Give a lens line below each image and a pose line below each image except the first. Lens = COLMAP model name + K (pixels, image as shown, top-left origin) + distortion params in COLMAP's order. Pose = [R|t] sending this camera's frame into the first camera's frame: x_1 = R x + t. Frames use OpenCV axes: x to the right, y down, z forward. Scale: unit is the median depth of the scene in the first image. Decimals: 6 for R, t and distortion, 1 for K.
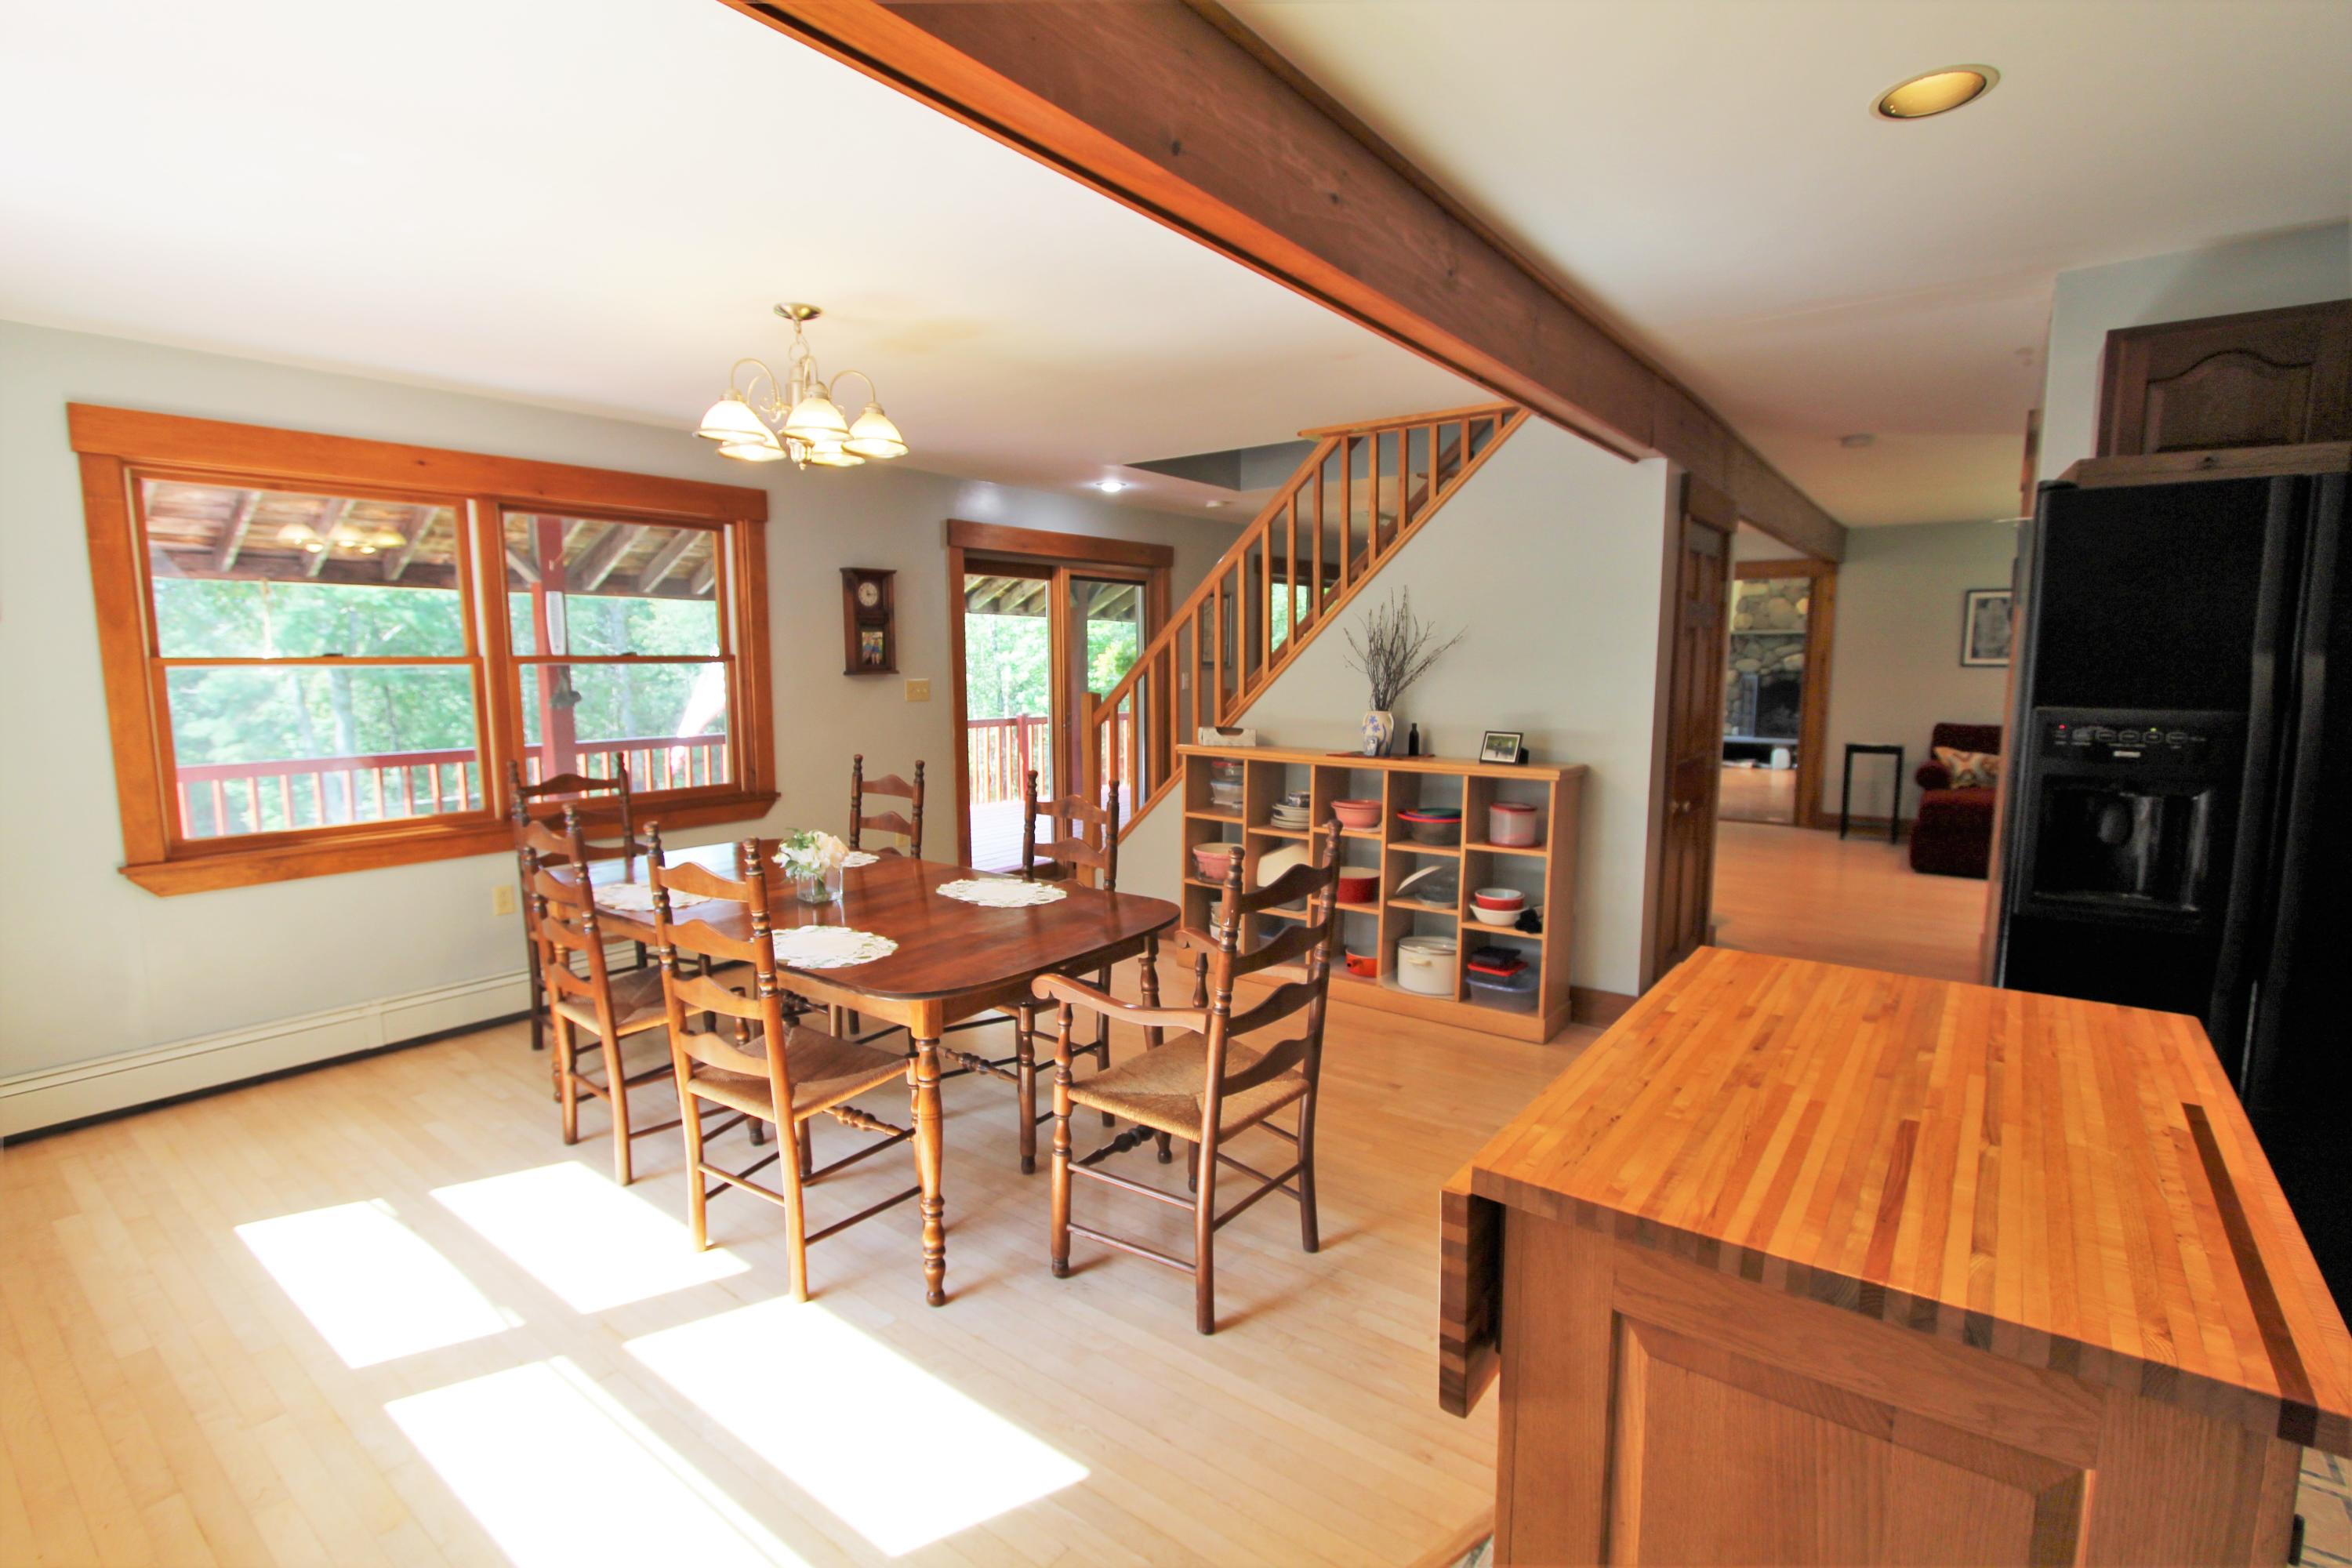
lens RADIAL K [[1088.3, 0, 1168.8], [0, 1088.3, 787.1], [0, 0, 1]] dist [-0.024071, -0.000044]
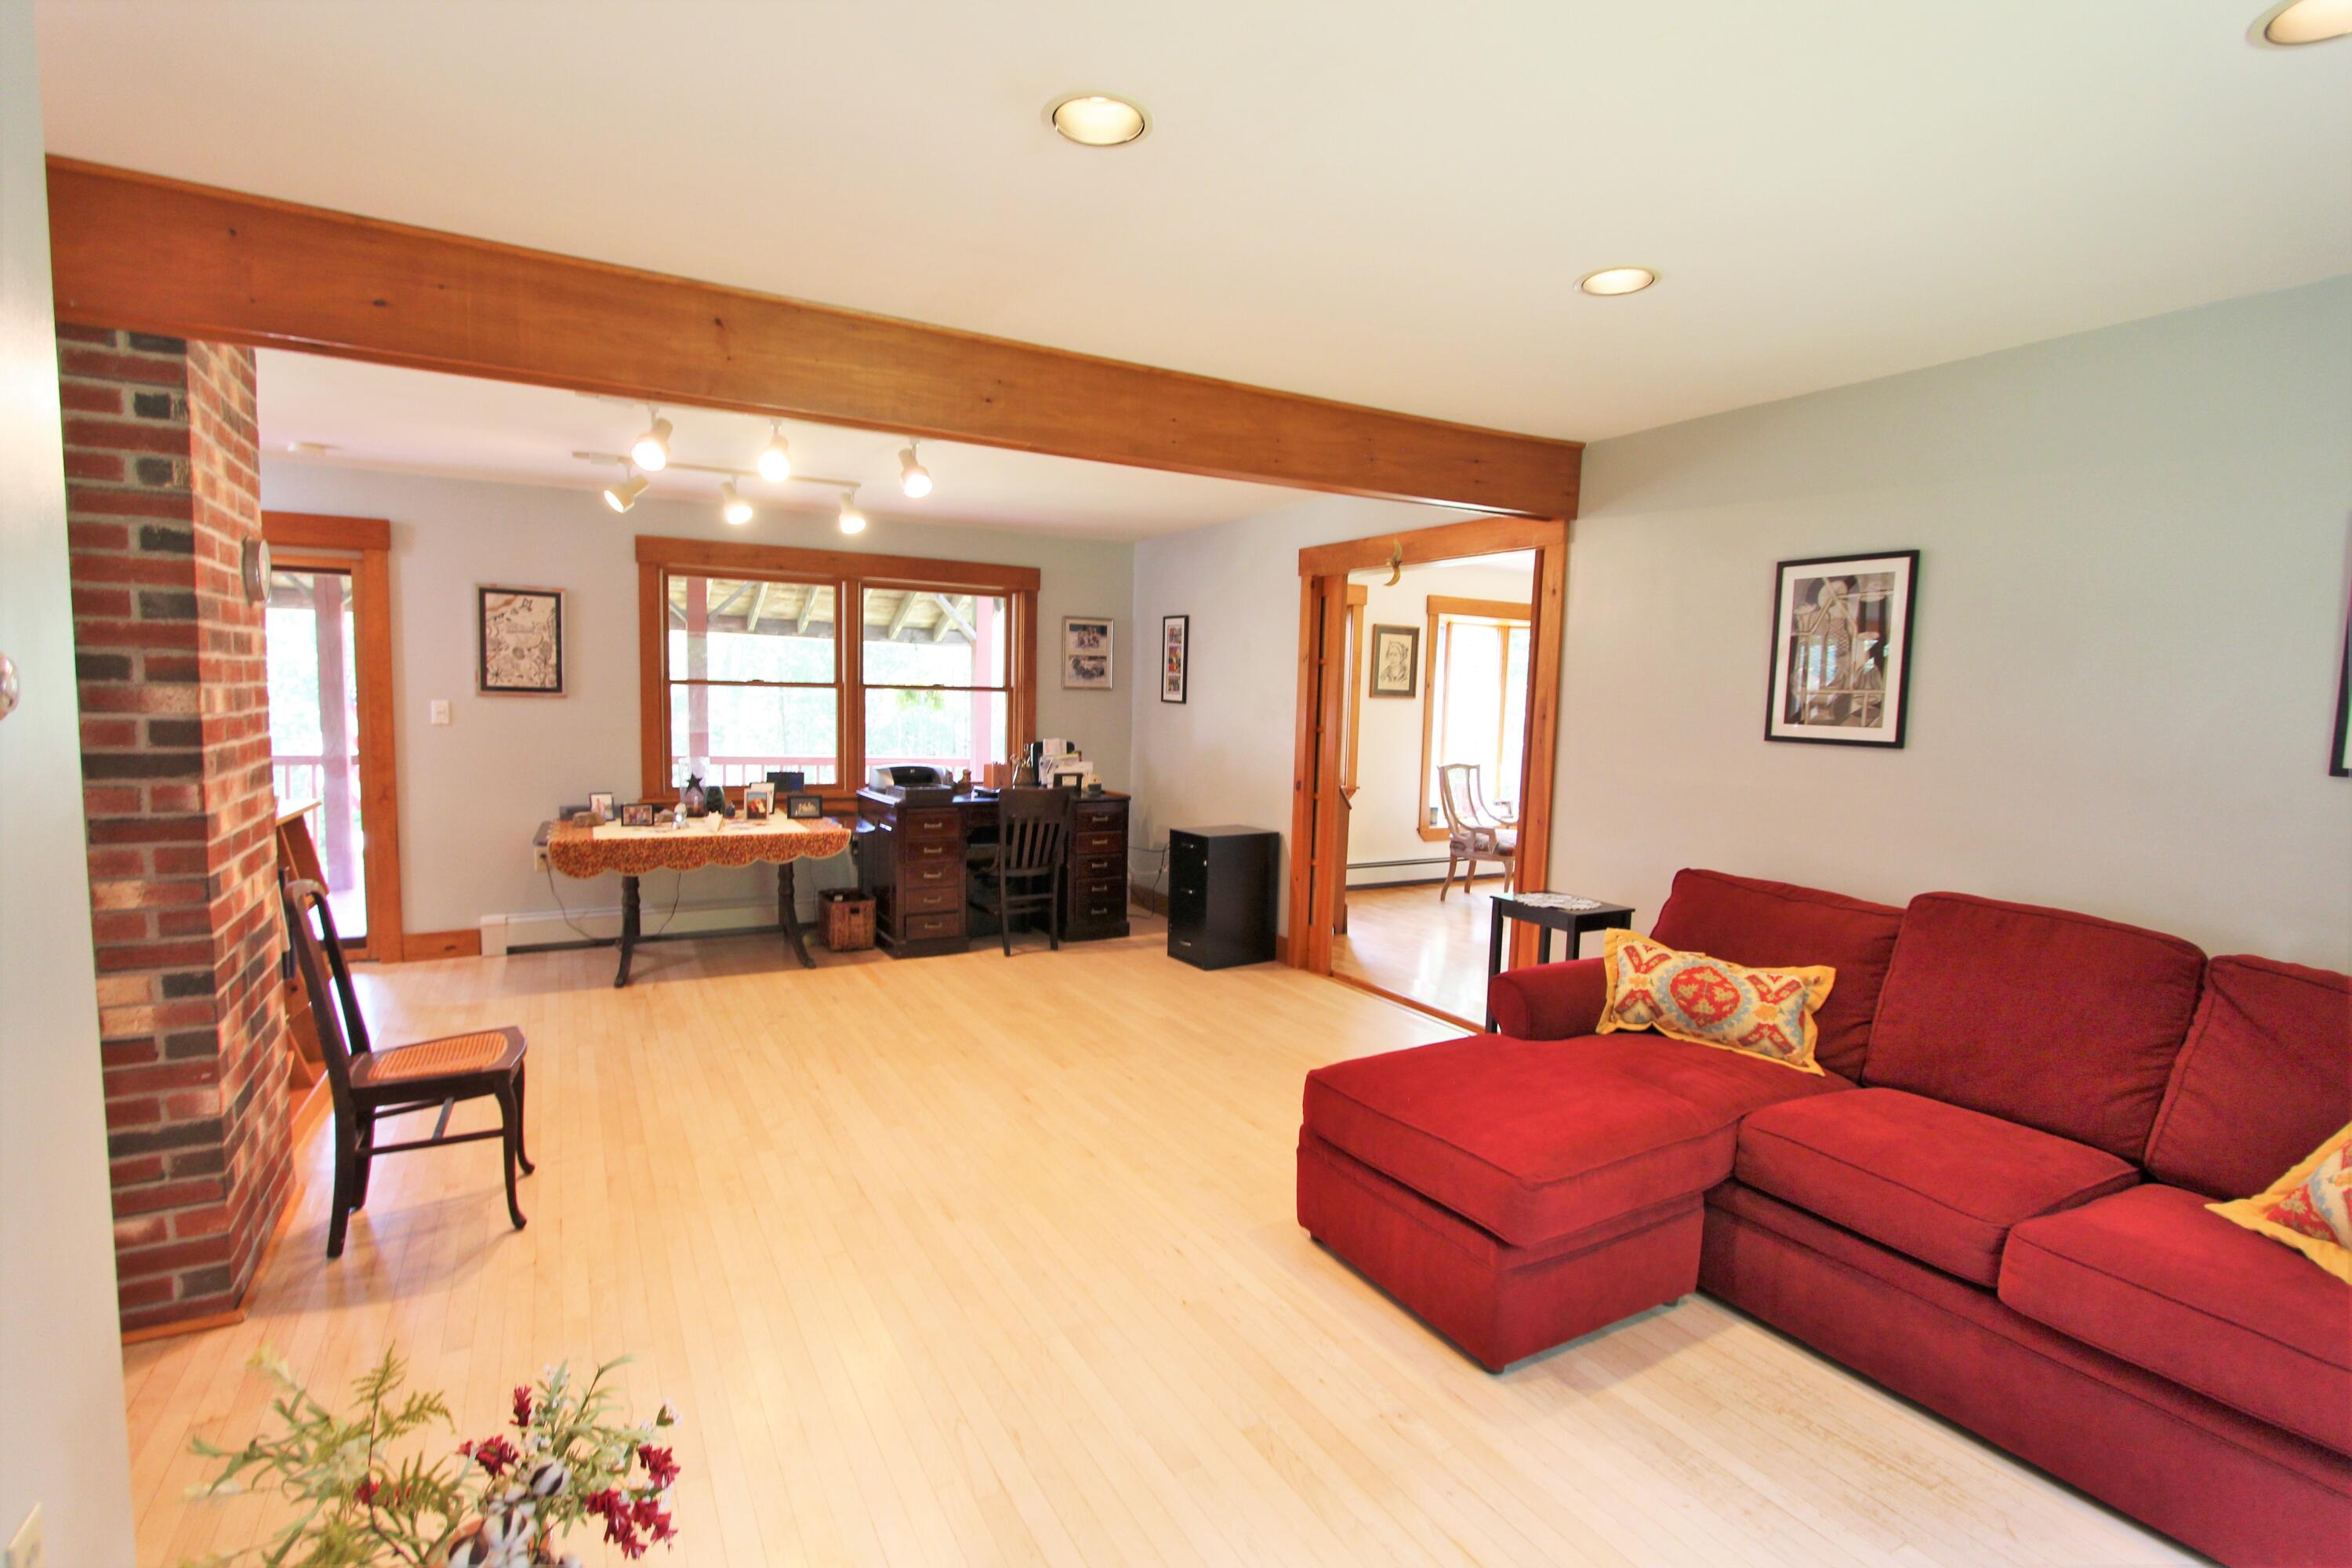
lens RADIAL K [[1088.3, 0, 1168.8], [0, 1088.3, 787.1], [0, 0, 1]] dist [-0.024071, -0.000044]
pose [[0.924489, 0.063065, -0.375955, 0.643916], [-0.074773, 0.997062, -0.016617, -0.065948], [0.373803, 0.043473, 0.926489, 0.491097]]
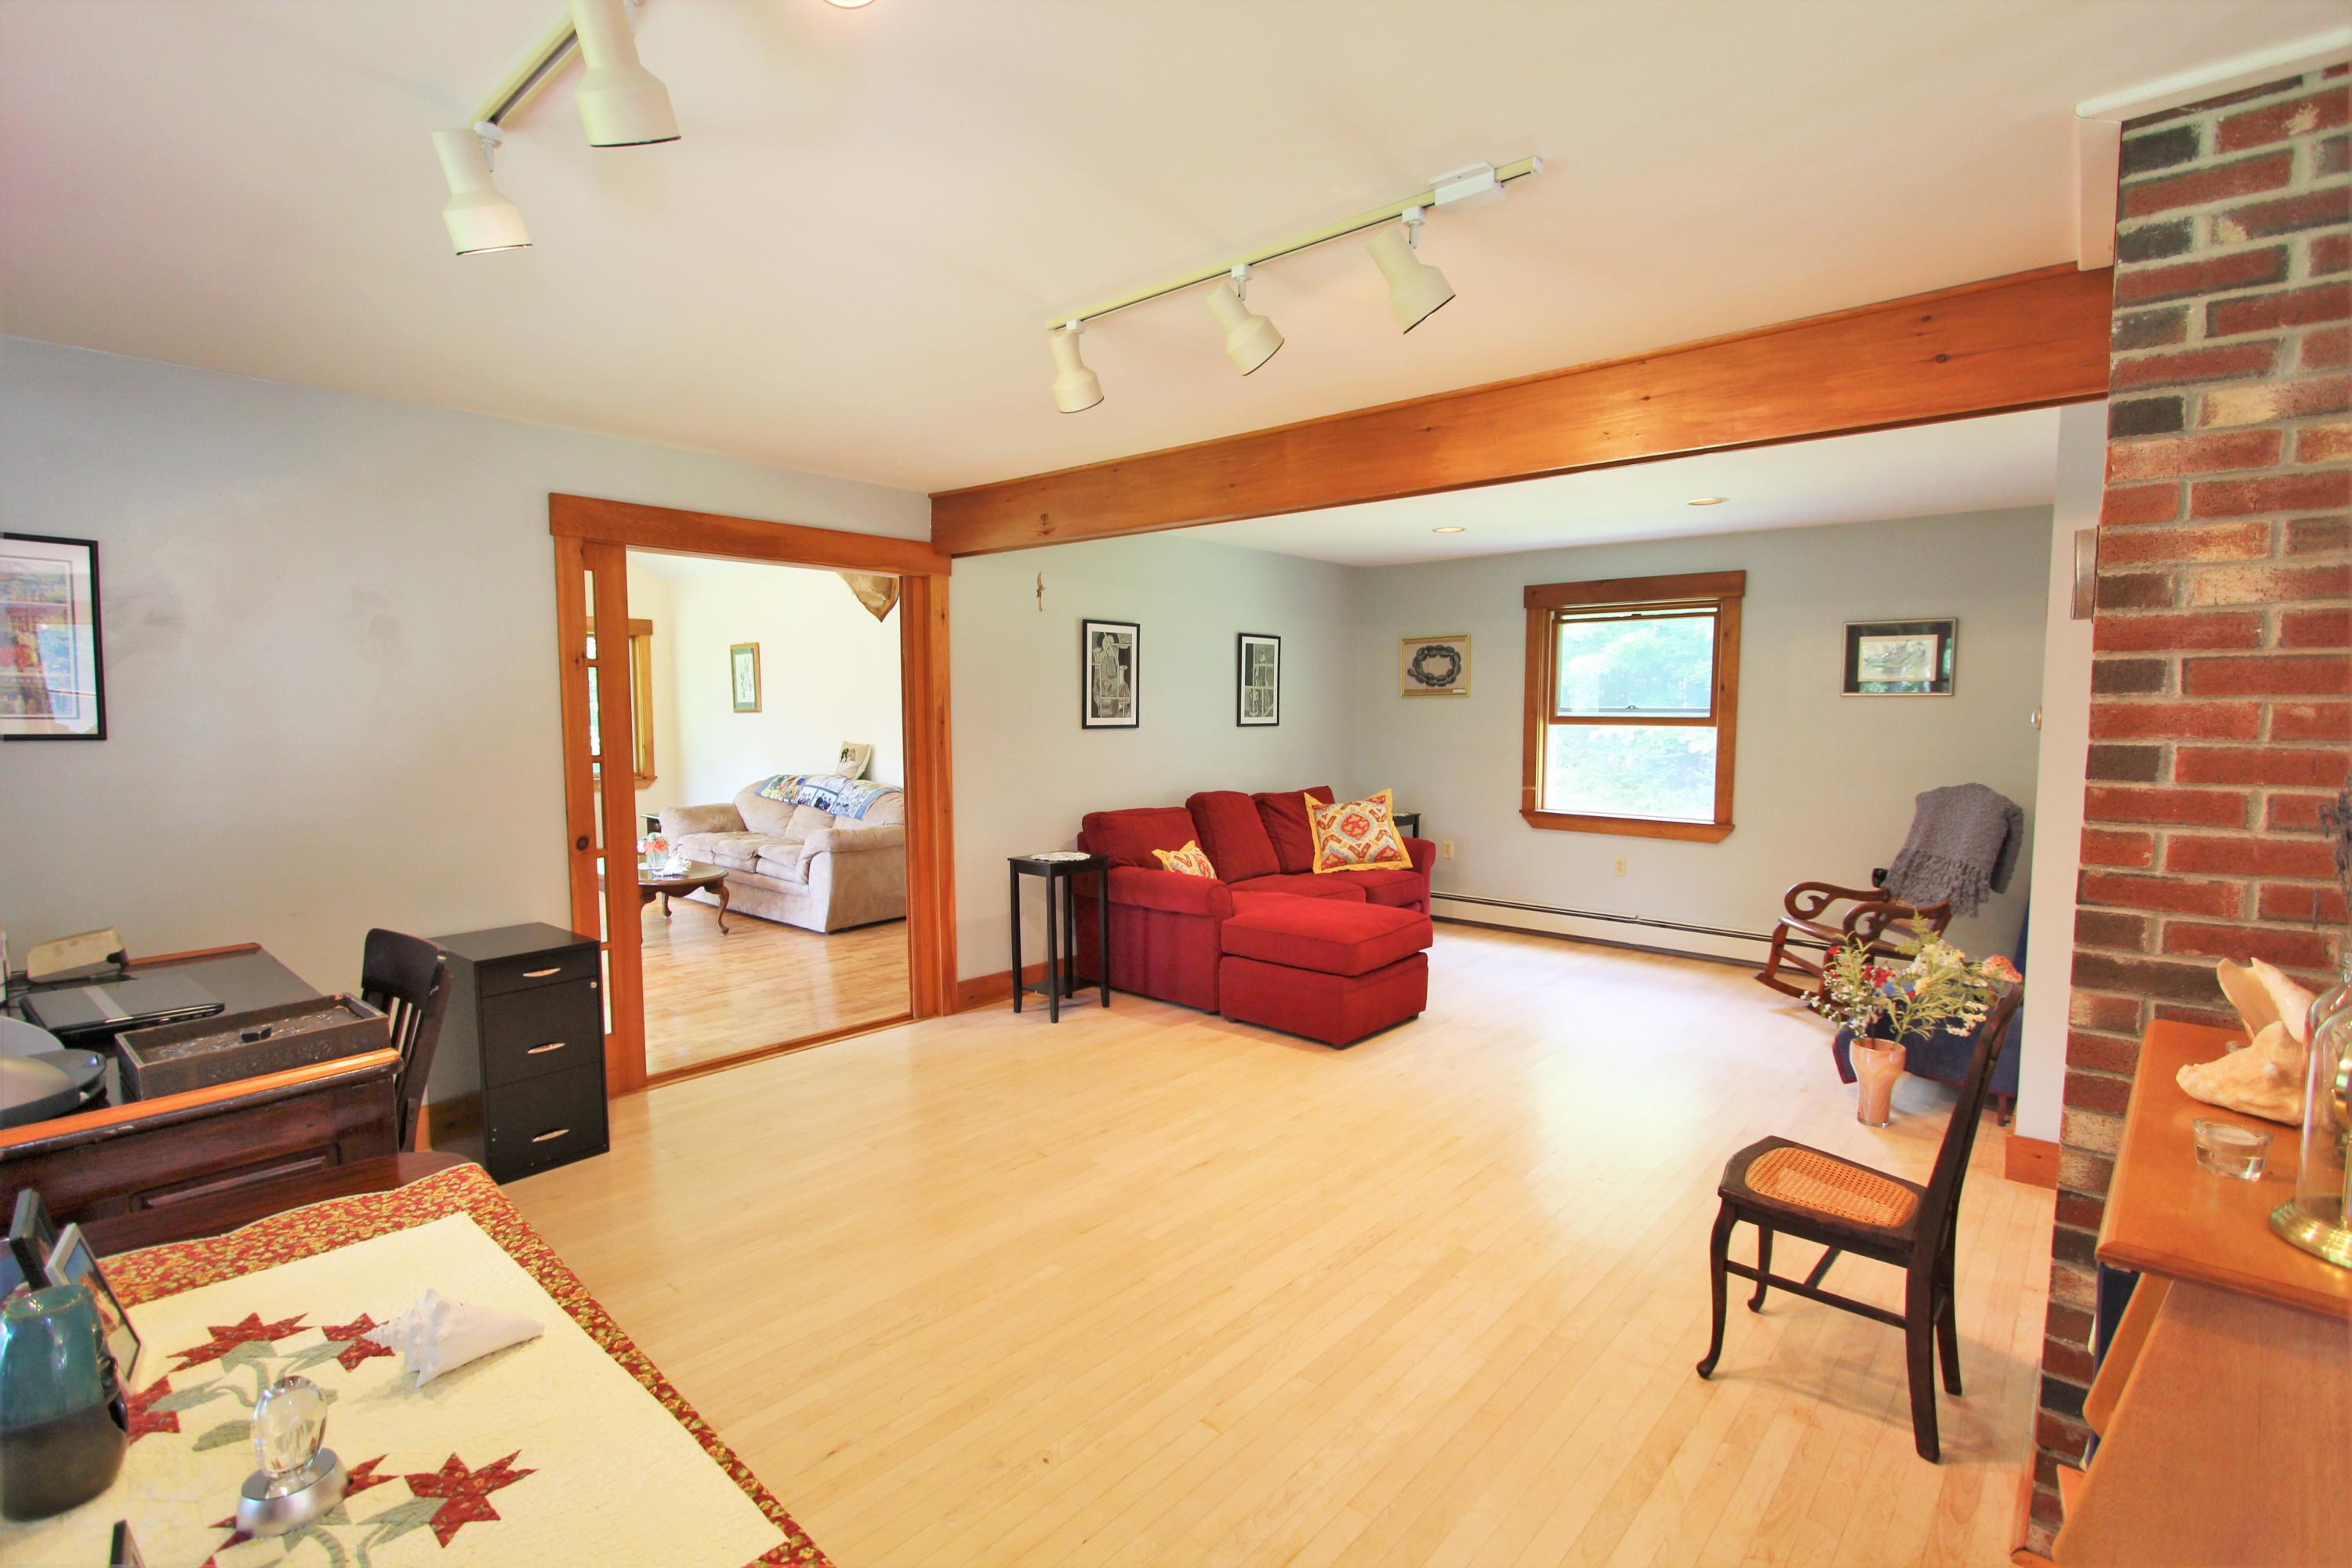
lens RADIAL K [[1088.3, 0, 1168.8], [0, 1088.3, 787.1], [0, 0, 1]] dist [-0.024071, -0.000044]
pose [[0.063231, -0.068970, 0.995613, 0.045656], [0.118455, 0.991076, 0.061133, -0.105588], [-0.990944, 0.114070, 0.070837, 0.851623]]
